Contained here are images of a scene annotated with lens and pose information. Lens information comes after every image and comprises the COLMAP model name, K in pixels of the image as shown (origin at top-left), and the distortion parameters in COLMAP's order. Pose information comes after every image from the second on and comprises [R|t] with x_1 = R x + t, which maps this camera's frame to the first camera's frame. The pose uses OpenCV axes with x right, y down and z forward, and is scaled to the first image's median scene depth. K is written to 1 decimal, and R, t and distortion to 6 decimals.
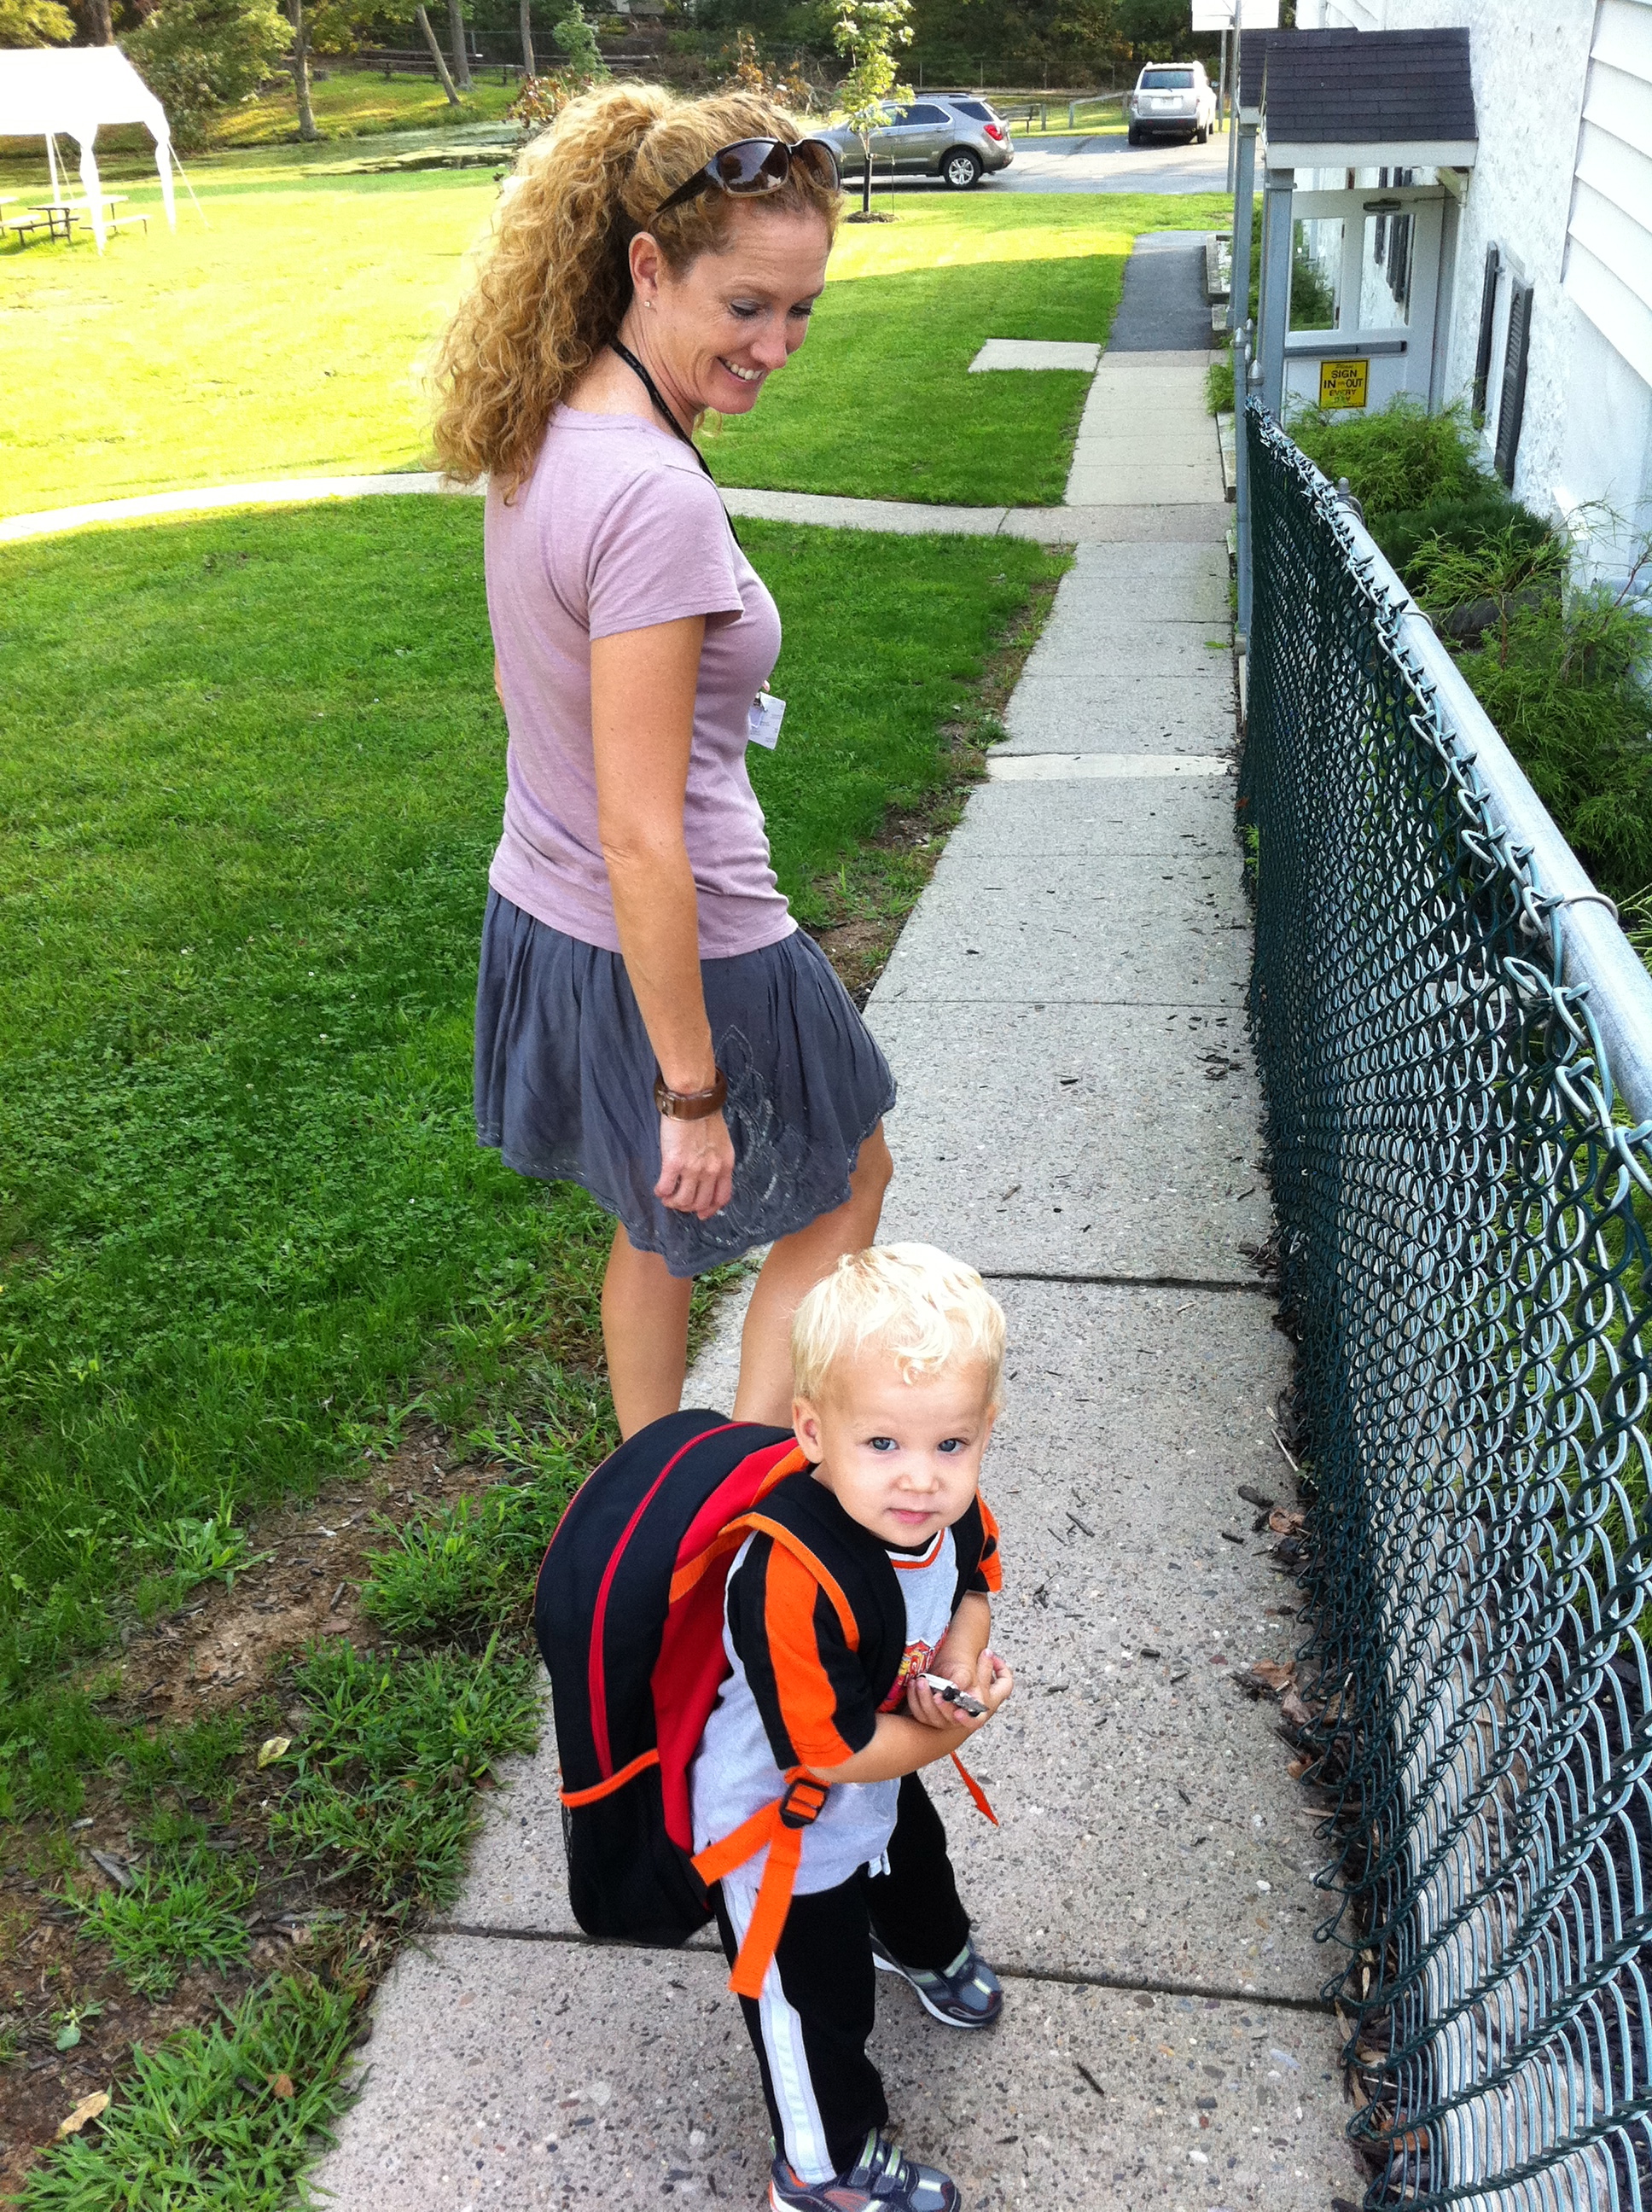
lens RADIAL K [[2142.9, 0, 772.9], [0, 2142.9, 1095.9], [0, 0, 1]] dist [0.038592, -0.145814]
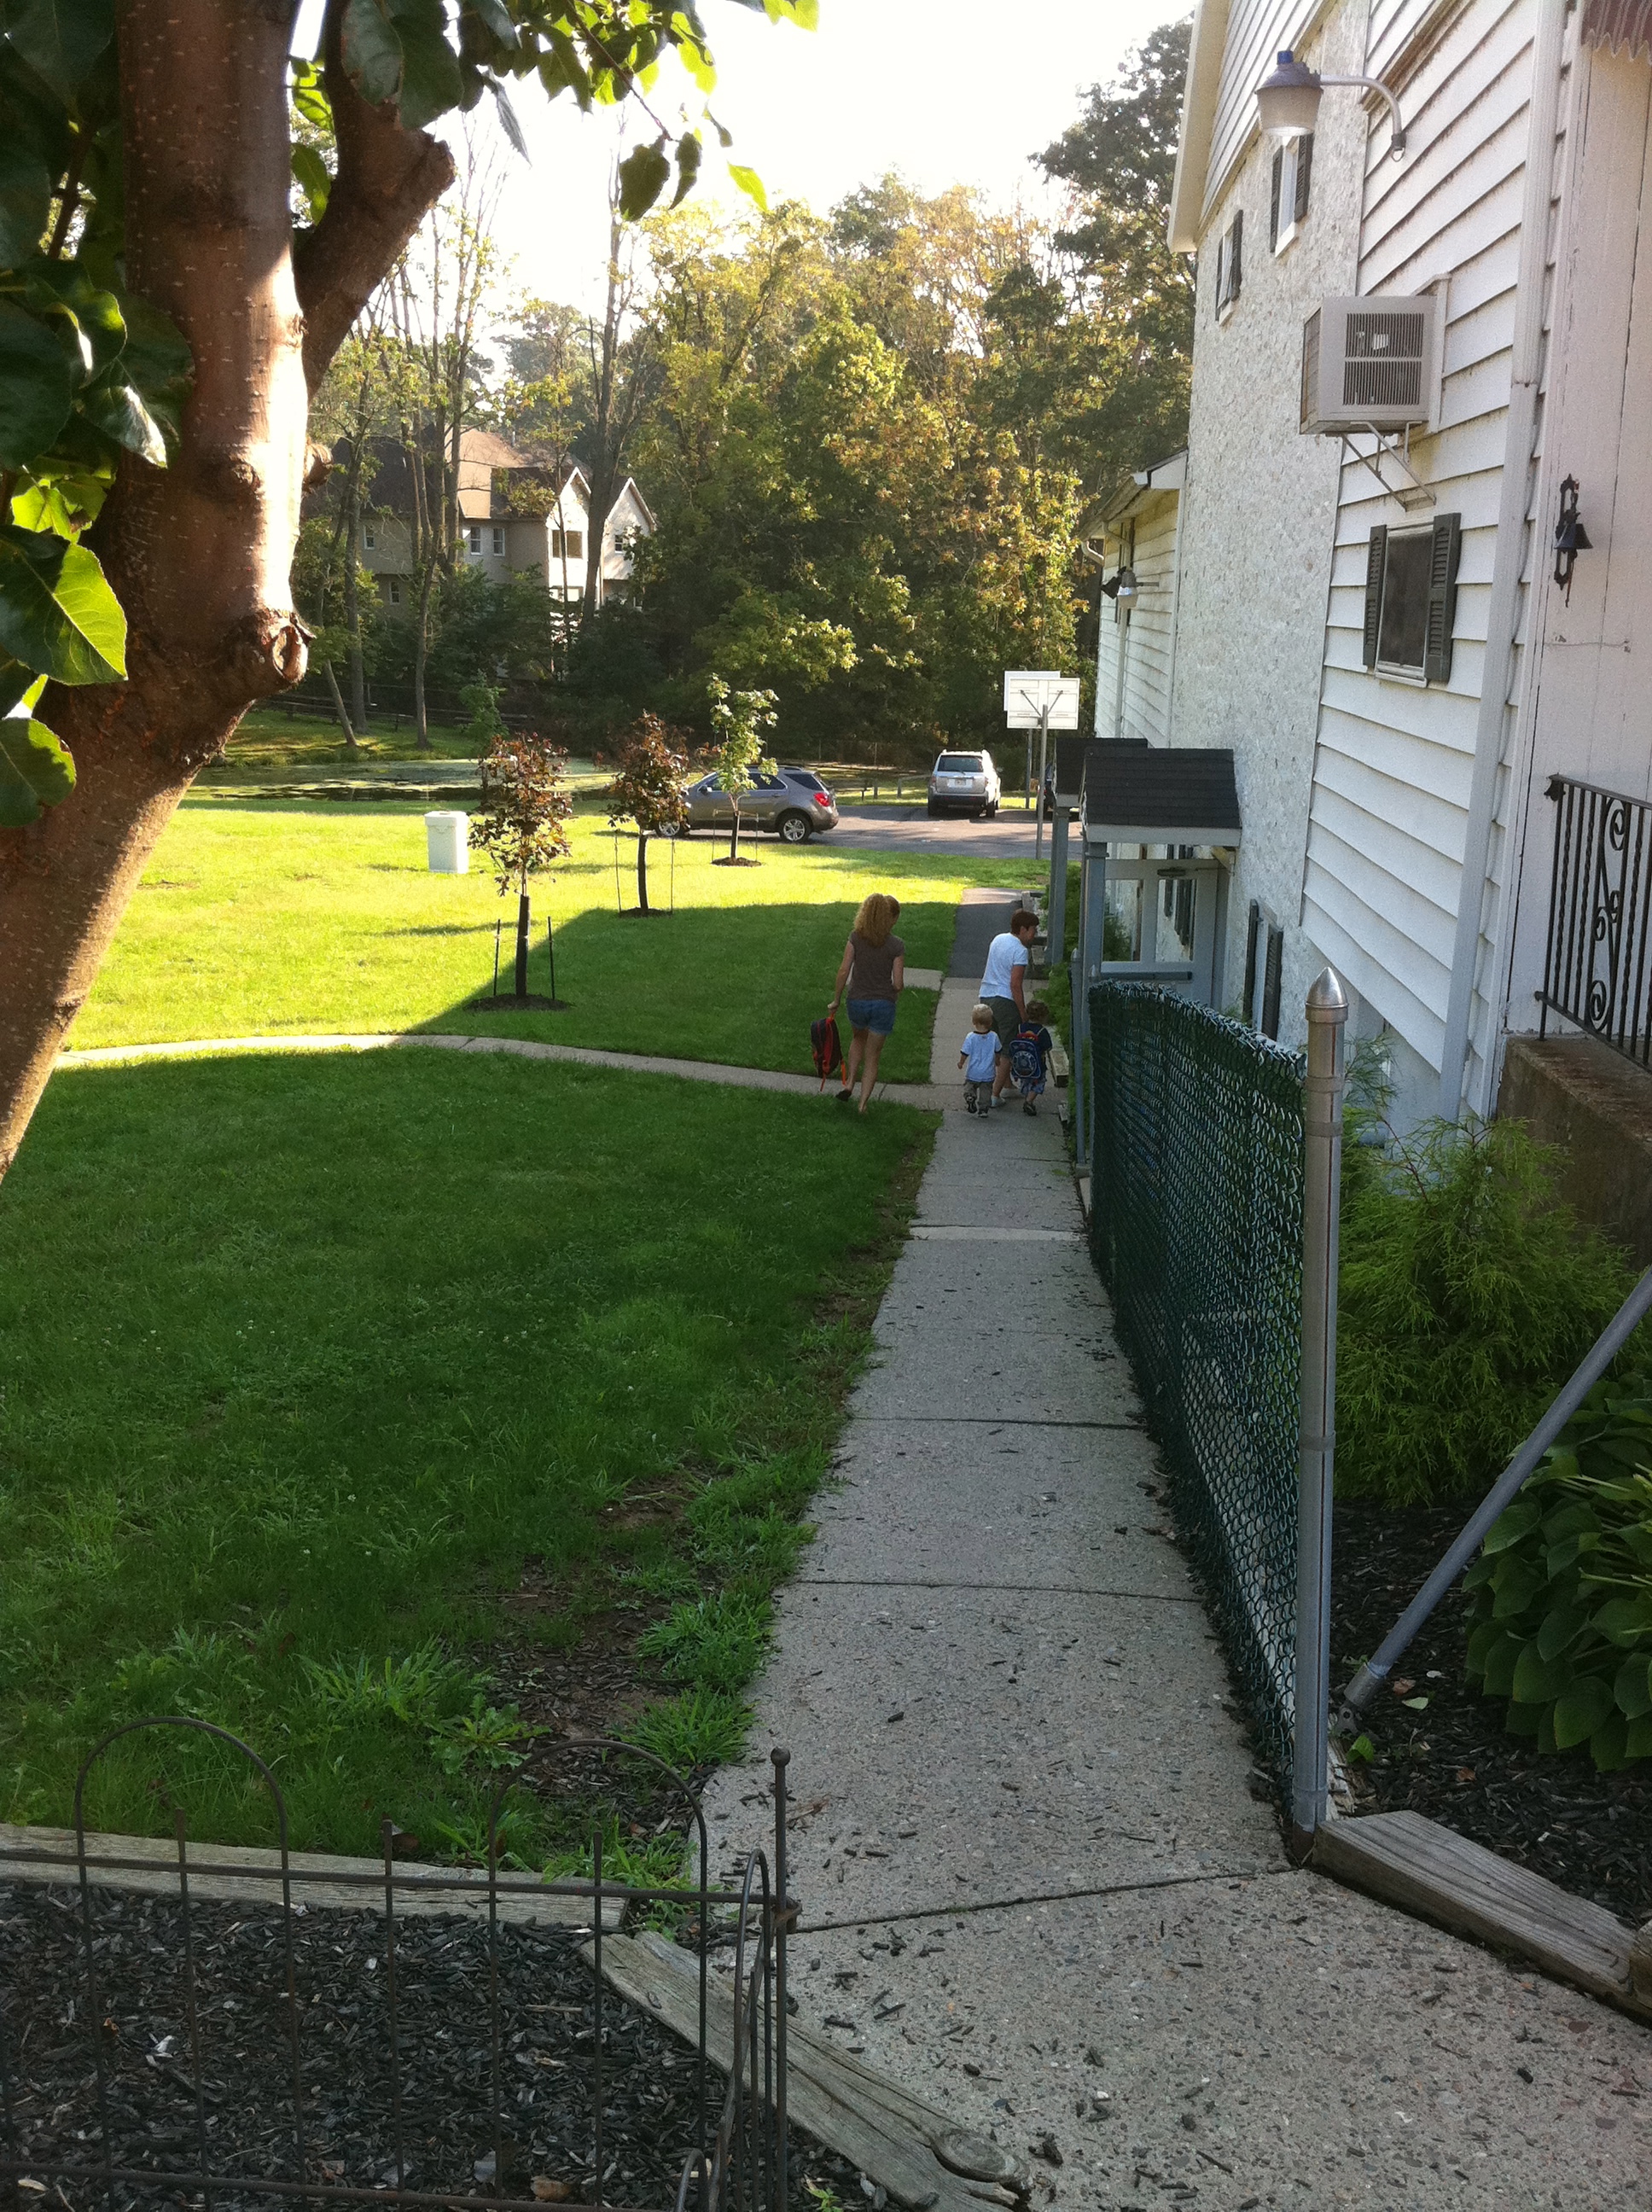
lens RADIAL K [[2137.2, 0, 824.1], [0, 2137.2, 1186.2], [0, 0, 1]] dist [-0.013003, -0.218494]
pose [[0.993381, 0.038820, 0.108107, -0.057764], [-0.012118, 0.971327, -0.237437, 0.079927], [-0.114224, 0.234555, 0.965369, -0.181531]]
